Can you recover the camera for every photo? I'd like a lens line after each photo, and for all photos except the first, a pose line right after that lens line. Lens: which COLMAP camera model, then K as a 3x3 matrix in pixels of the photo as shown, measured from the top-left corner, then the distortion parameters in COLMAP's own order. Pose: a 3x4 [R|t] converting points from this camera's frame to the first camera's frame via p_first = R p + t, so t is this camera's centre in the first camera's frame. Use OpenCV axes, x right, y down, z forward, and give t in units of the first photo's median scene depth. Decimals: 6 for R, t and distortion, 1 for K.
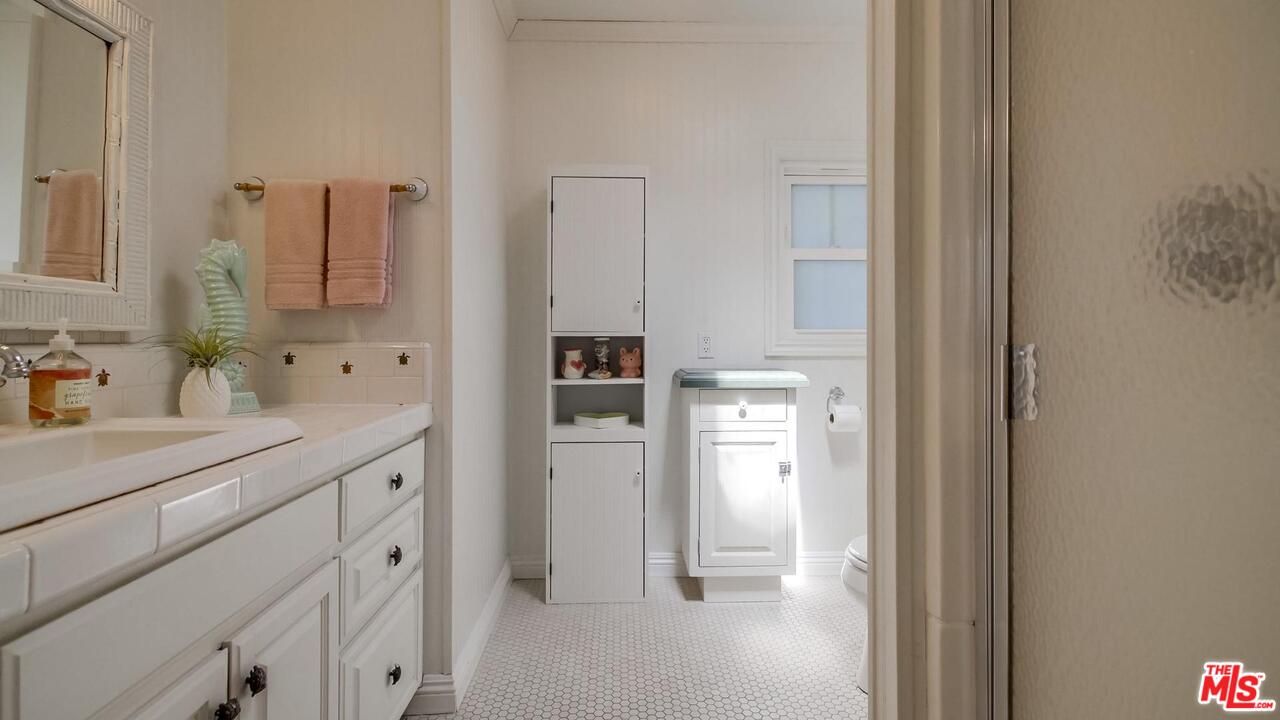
lens RADIAL K [[591.0, 0, 644.1], [0, 591.0, 343.1], [0, 0, 1]] dist [0.019210, -0.014403]
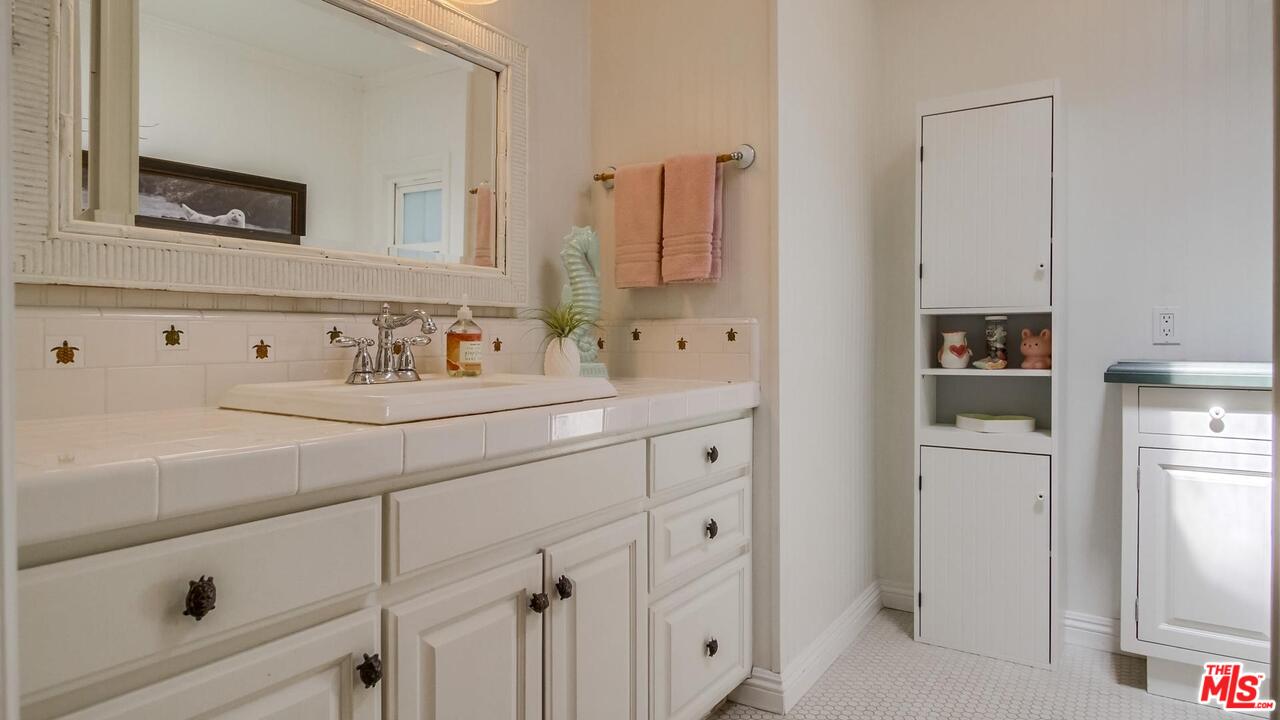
lens RADIAL K [[734.1, 0, 657.4], [0, 734.1, 352.0], [0, 0, 1]] dist [0.012690, -0.001850]
pose [[0.822388, 0.010572, -0.568829, 0.120839], [-0.001282, 0.999859, 0.016730, 0.023842], [0.568926, -0.013029, 0.822286, -0.037429]]
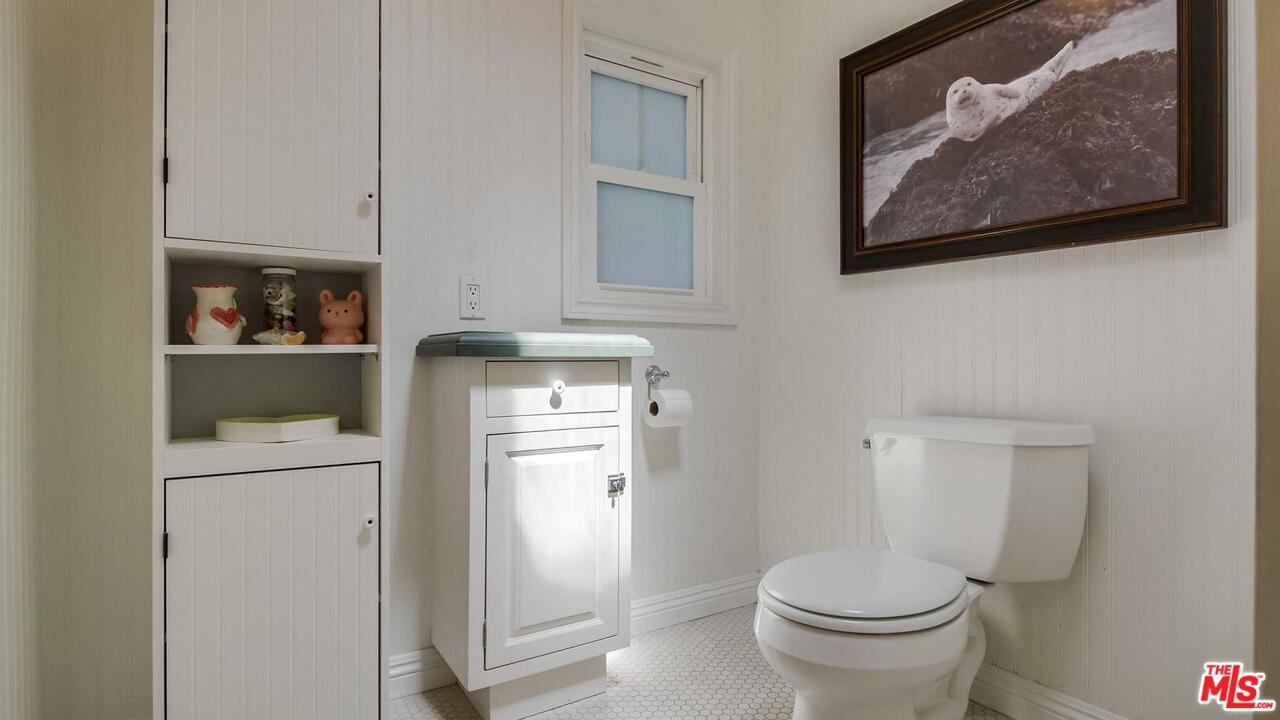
lens RADIAL K [[662.7, 0, 653.5], [0, 662.7, 359.6], [0, 0, 1]] dist [0.002528, -0.000681]
pose [[0.856399, -0.000428, 0.516314, -0.099001], [0.001891, 0.999996, -0.002309, 0.078472], [-0.516311, 0.002954, 0.856396, 0.365185]]
